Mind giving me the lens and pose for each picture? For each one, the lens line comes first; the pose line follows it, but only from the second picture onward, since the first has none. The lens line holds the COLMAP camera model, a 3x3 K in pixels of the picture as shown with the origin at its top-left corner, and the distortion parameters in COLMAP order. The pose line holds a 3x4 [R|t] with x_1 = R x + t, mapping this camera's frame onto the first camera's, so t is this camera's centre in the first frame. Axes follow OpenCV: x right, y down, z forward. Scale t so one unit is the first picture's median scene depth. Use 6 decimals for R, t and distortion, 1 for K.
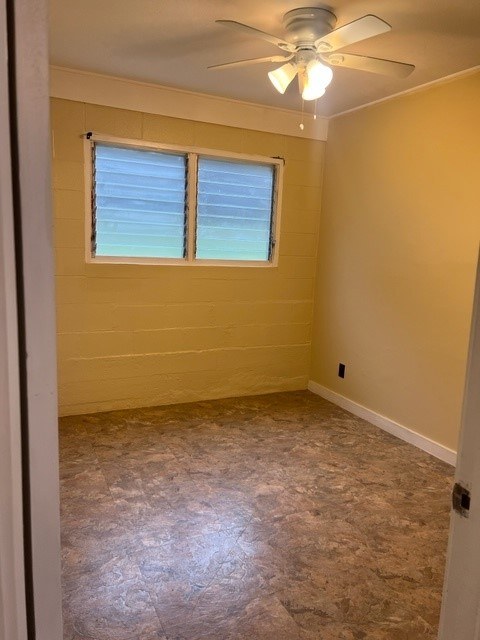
lens RADIAL K [[480.0, 0, 241.6], [0, 480.0, 301.1], [0, 0, 1]] dist [0.057416, -0.067448]
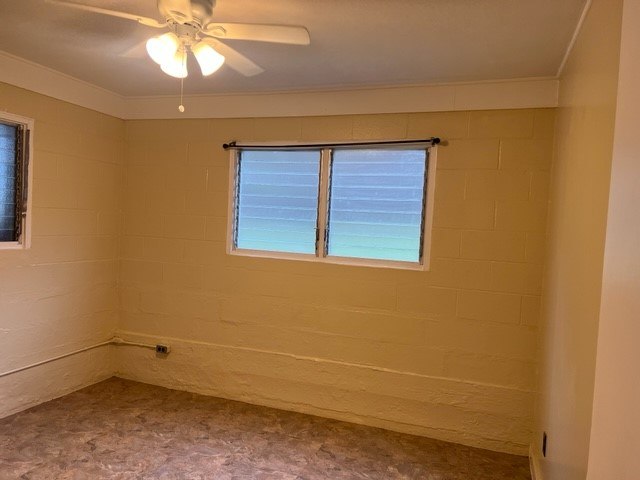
lens RADIAL K [[480.0, 0, 322.1], [0, 480.0, 236.0], [0, 0, 1]] dist [0.057416, -0.067448]
pose [[0.719064, 0.000335, -0.694944, 0.555835], [-0.115096, 0.986247, -0.118616, -0.011918], [0.685346, 0.165278, 0.709213, 0.312576]]
